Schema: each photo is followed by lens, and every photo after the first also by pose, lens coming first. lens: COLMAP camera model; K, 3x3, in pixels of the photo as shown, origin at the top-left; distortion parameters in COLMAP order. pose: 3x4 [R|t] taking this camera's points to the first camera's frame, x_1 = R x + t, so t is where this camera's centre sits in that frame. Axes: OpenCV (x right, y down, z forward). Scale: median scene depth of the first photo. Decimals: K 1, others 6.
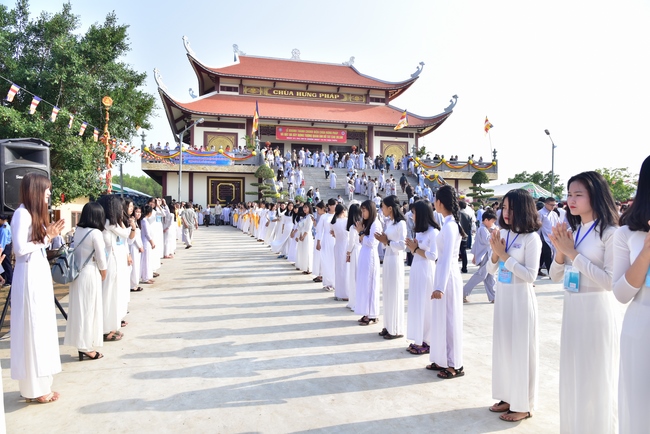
lens RADIAL K [[444.4, 0, 324.7], [0, 444.4, 218.0], [0, 0, 1]] dist [-0.006786, 0.004140]
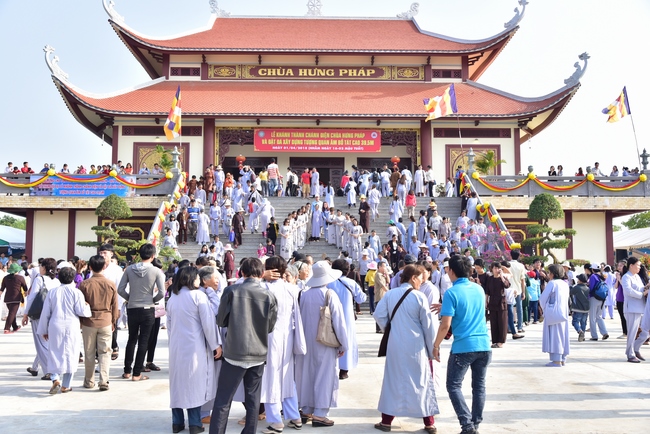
lens RADIAL K [[735.0, 0, 325.1], [0, 735.0, 217.2], [0, 0, 1]] dist [0.033965, 0.000000]
pose [[0.970943, -0.021749, -0.238322, 0.199957], [-0.000015, 0.995856, -0.090942, -0.002150], [0.239312, 0.088303, 0.966919, 0.091065]]
